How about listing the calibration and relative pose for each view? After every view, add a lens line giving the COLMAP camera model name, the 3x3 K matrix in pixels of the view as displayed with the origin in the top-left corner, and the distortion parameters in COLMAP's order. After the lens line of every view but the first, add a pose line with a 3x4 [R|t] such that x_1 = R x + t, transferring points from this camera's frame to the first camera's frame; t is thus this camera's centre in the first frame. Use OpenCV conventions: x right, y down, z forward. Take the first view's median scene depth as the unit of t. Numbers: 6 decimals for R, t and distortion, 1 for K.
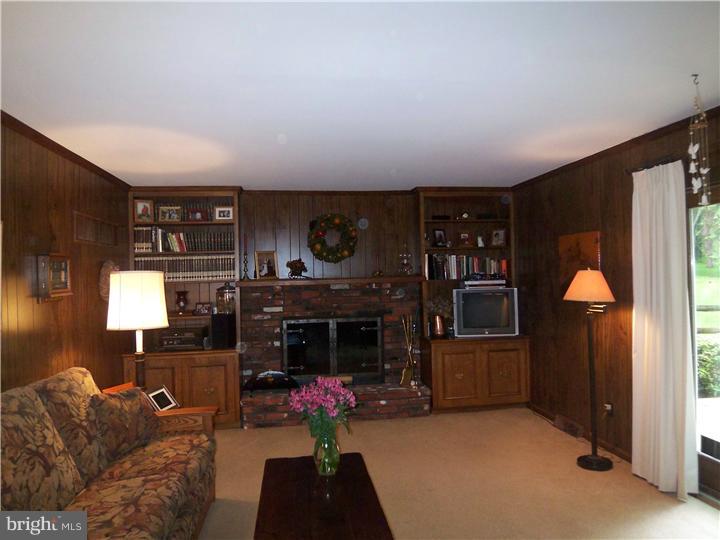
lens RADIAL K [[484.5, 0, 360.0], [0, 484.5, 270.0], [0, 0, 1]] dist [0.004345, -0.063607]
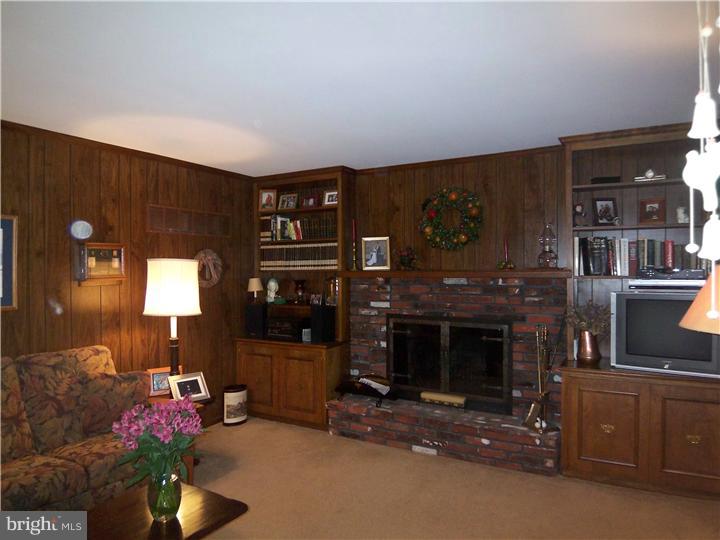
lens RADIAL K [[484.5, 0, 360.0], [0, 484.5, 270.0], [0, 0, 1]] dist [0.004345, -0.063607]
pose [[0.781656, 0.022018, -0.623321, 0.341472], [-0.007484, 0.999636, 0.025926, -0.002634], [0.623665, -0.015600, 0.781536, 0.309102]]
